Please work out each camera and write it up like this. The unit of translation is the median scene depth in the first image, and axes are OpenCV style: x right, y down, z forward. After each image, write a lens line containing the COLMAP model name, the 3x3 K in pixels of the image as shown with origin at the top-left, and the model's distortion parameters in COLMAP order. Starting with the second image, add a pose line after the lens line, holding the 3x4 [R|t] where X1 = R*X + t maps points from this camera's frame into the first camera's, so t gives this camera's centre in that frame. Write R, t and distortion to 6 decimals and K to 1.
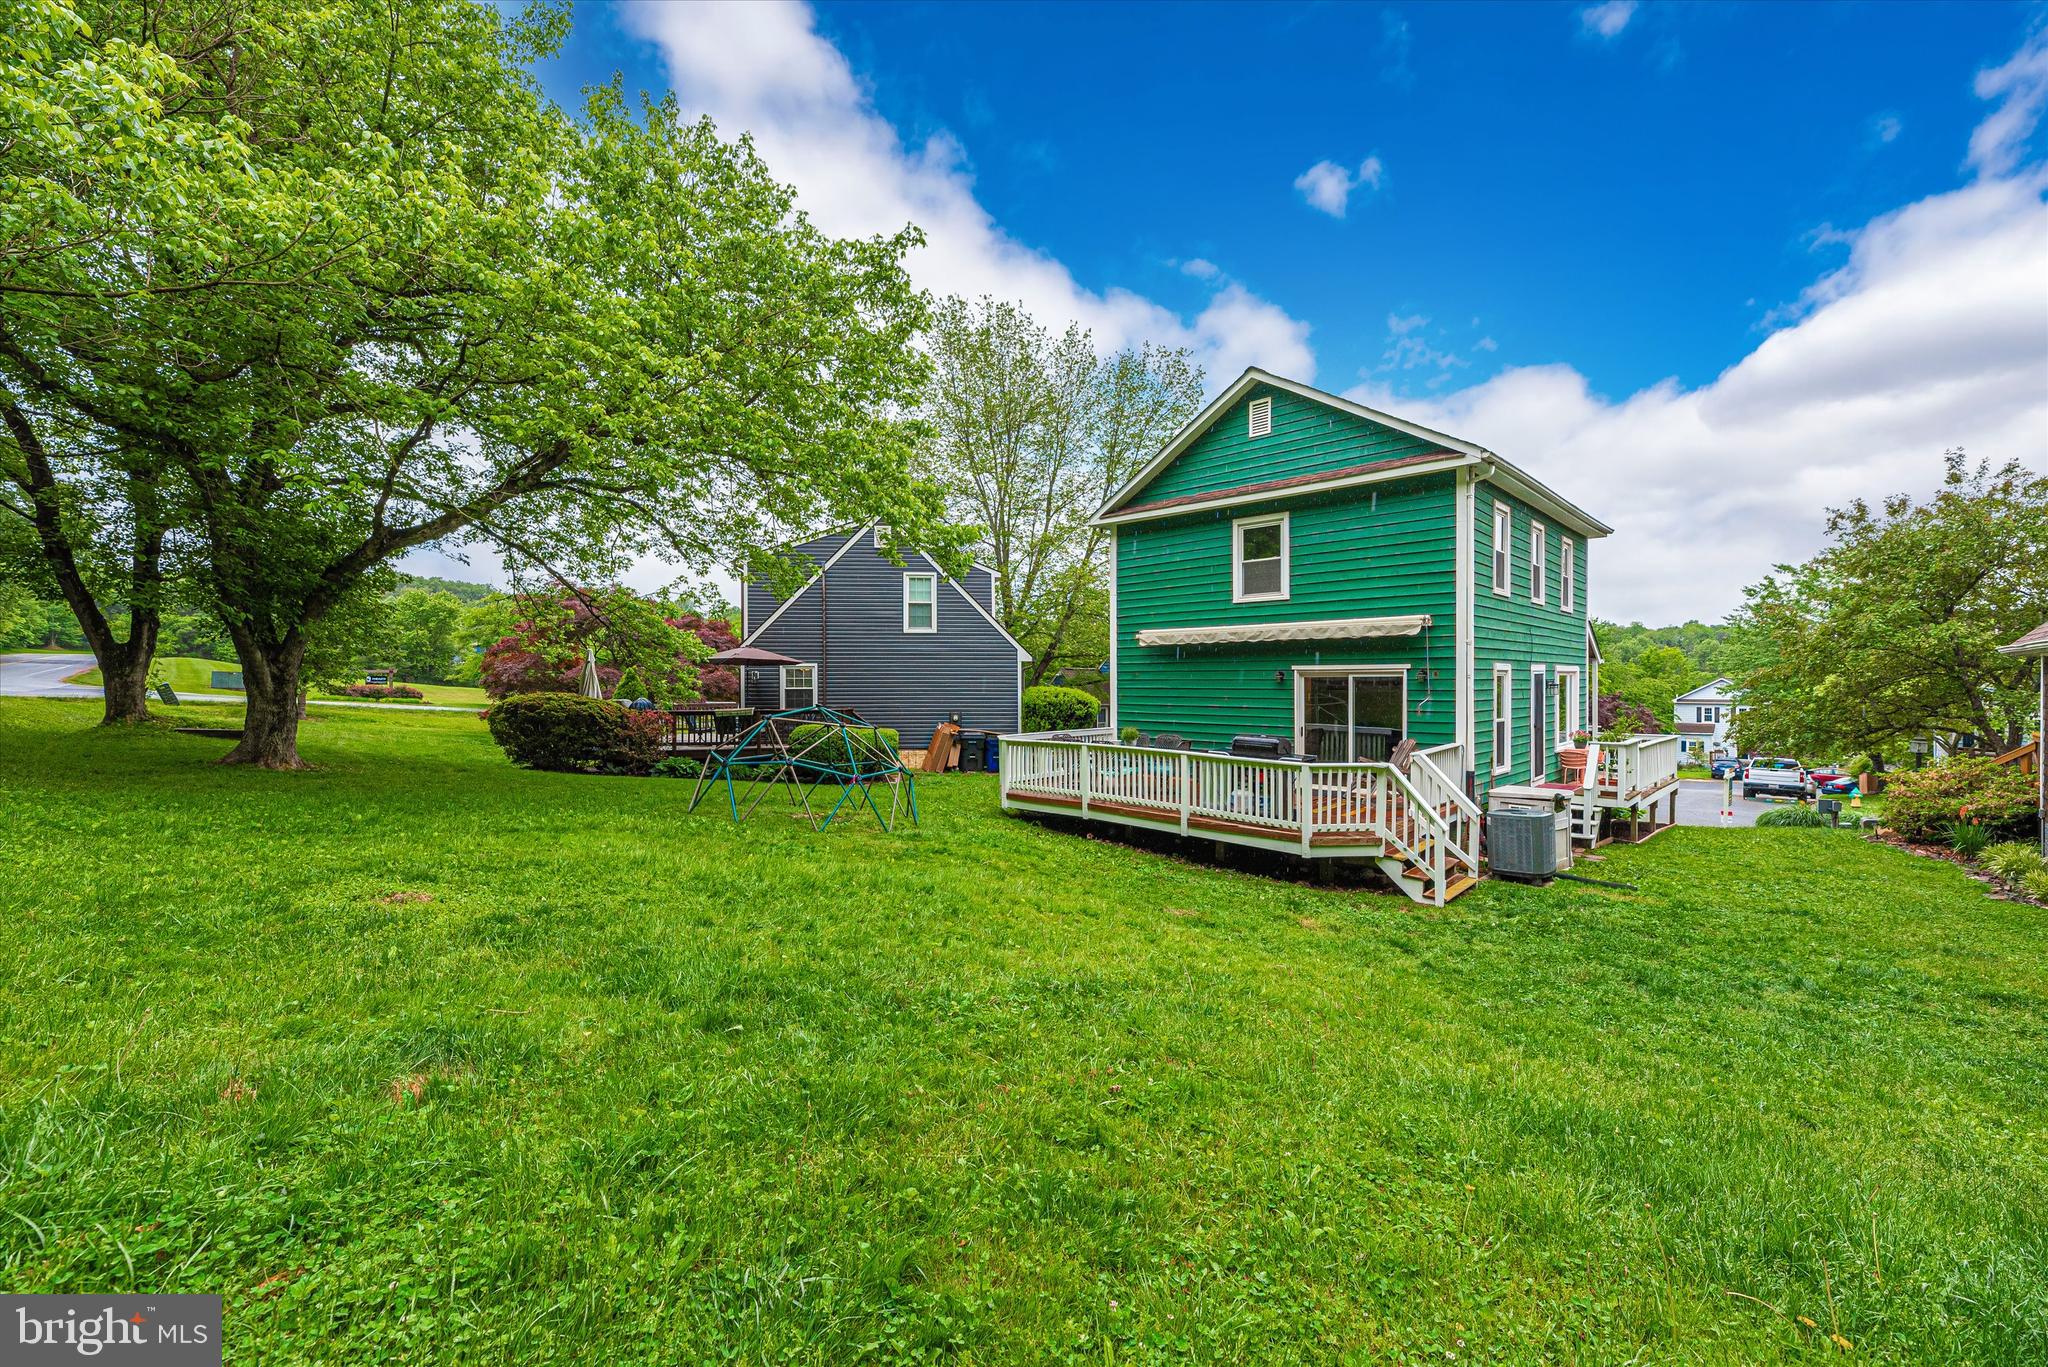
lens RADIAL K [[831.7, 0, 1024.0], [0, 831.7, 683.5], [0, 0, 1]] dist [0.001724, 0.000418]
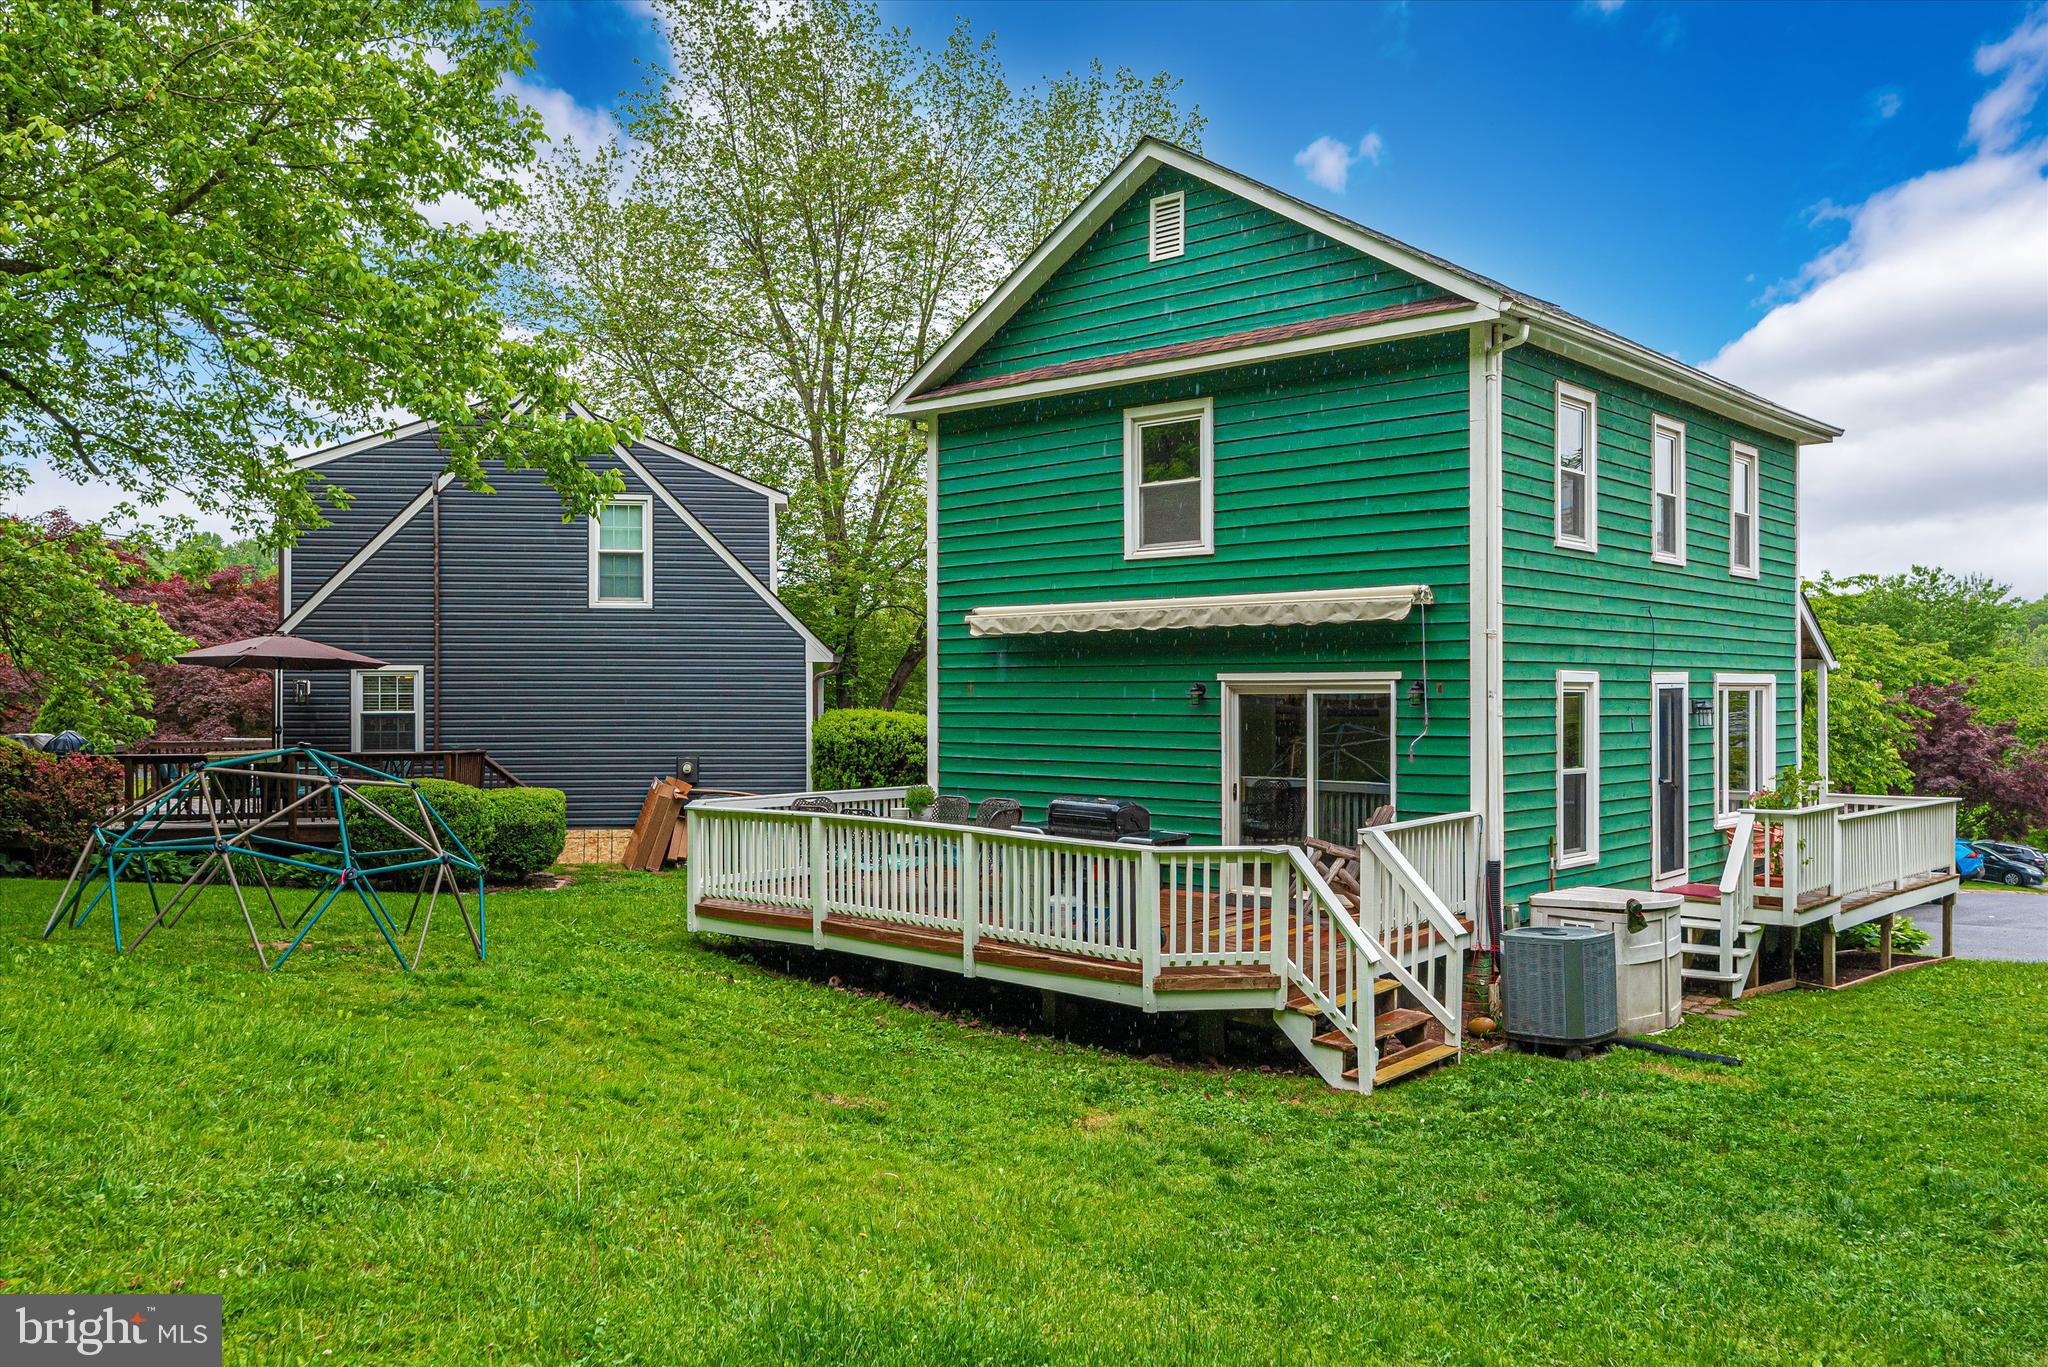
lens RADIAL K [[1625.9, 0, 1024.0], [0, 1625.9, 683.5], [0, 0, 1]] dist [0.002845, 0.000827]
pose [[0.999168, 0.001141, 0.040775, 0.150400], [-0.000710, 0.999944, -0.010580, -0.003095], [-0.040785, 0.010542, 0.999112, -0.083027]]
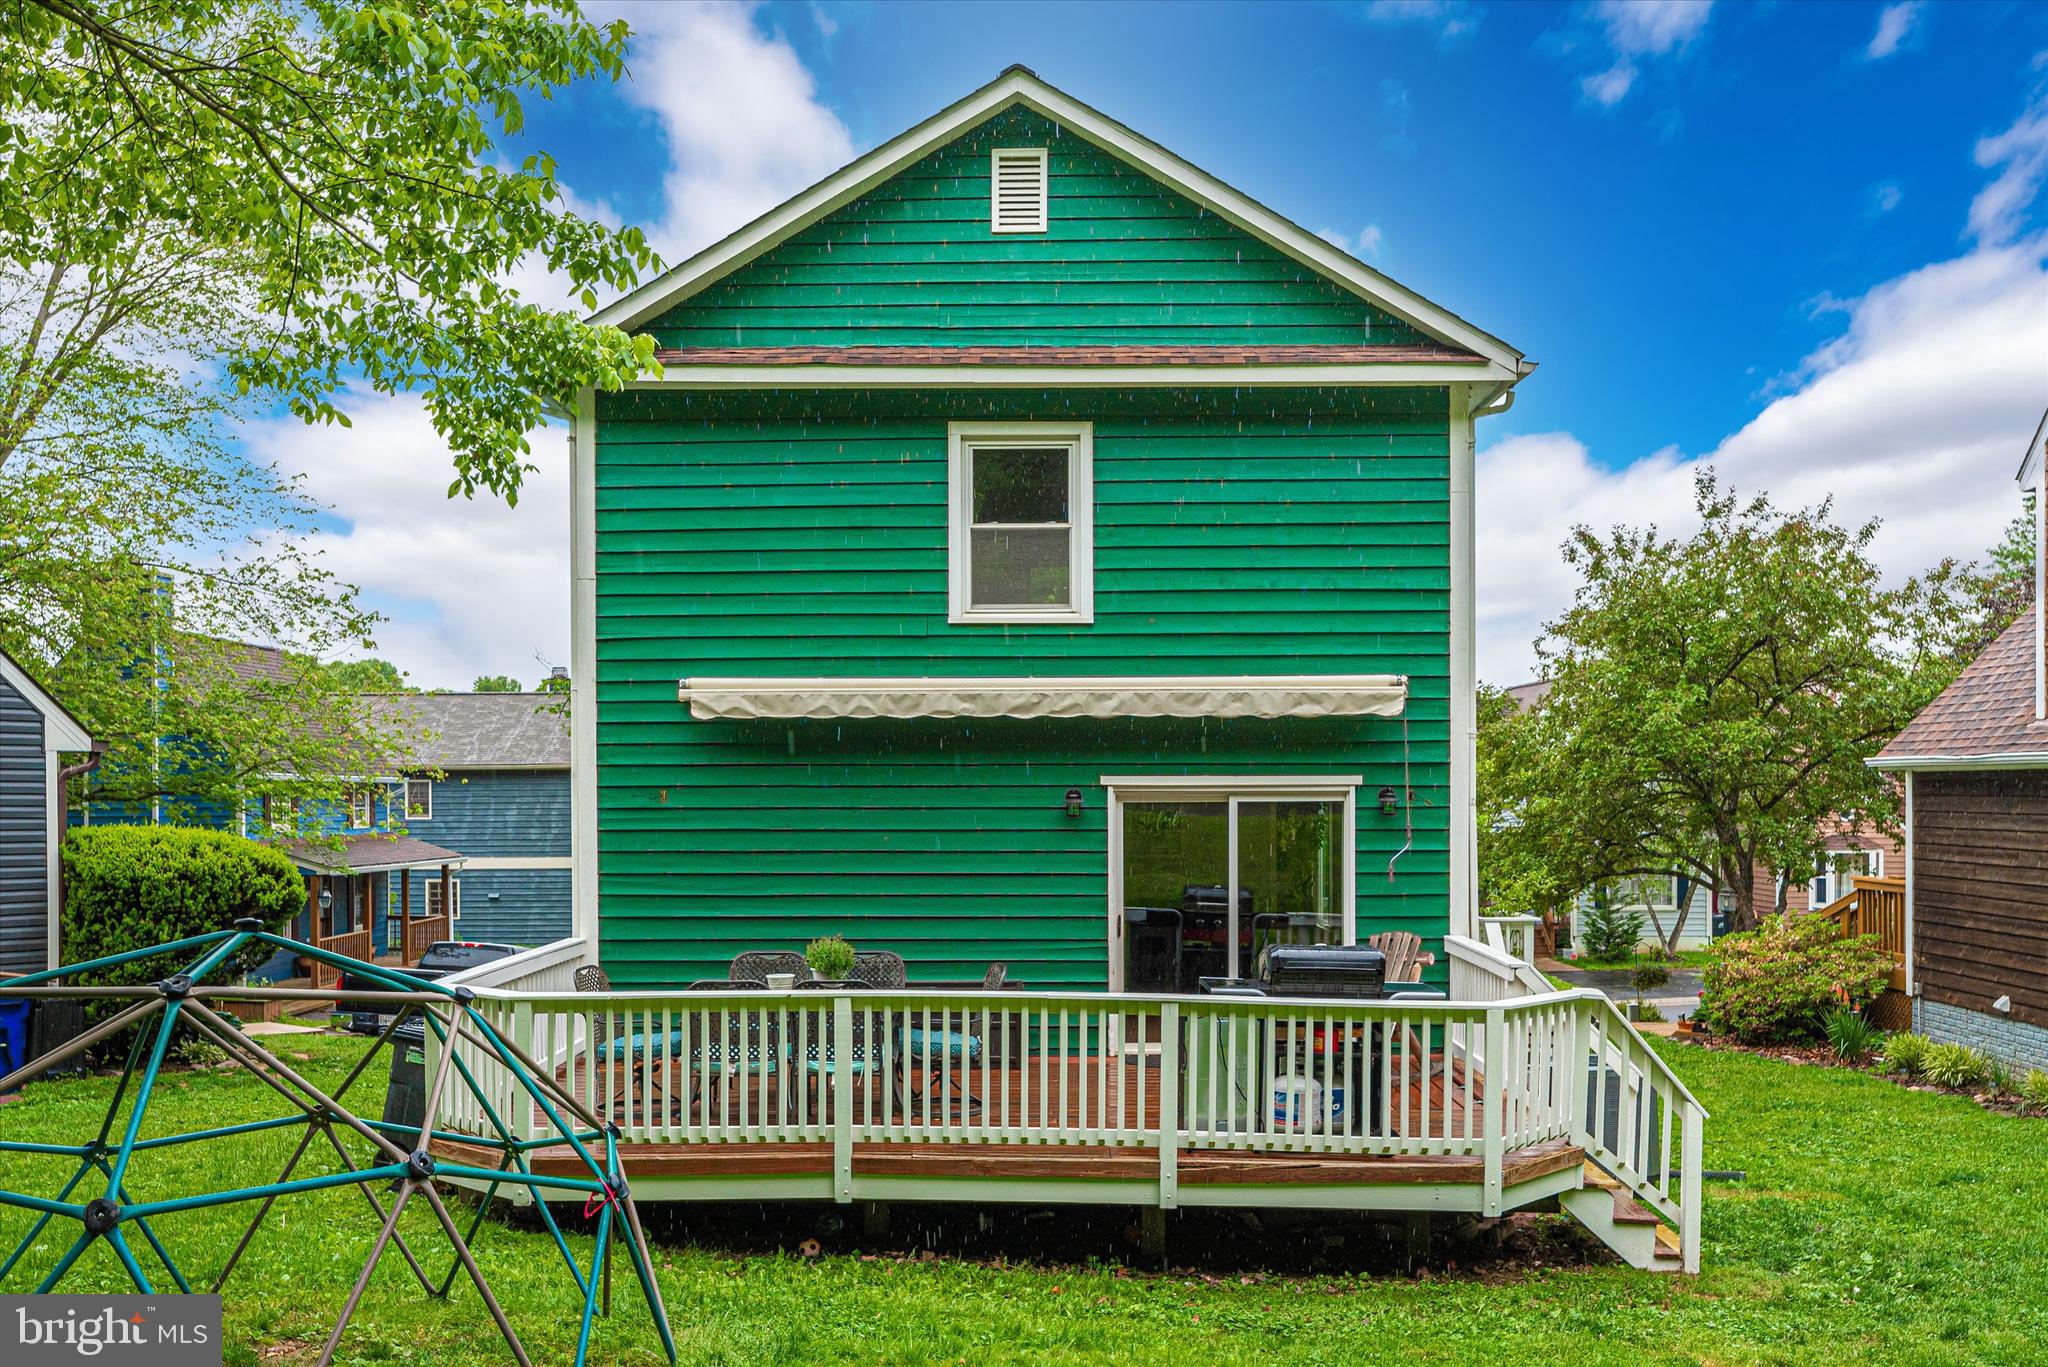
lens RADIAL K [[1794.4, 0, 1023.9], [0, 1794.4, 802.8], [0, 0, 1]] dist [-0.004997, -0.002360]
pose [[0.725683, -0.003243, 0.688021, -0.360044], [0.003563, 0.999993, 0.000955, -0.008515], [-0.688019, 0.001758, 0.725690, 0.348937]]
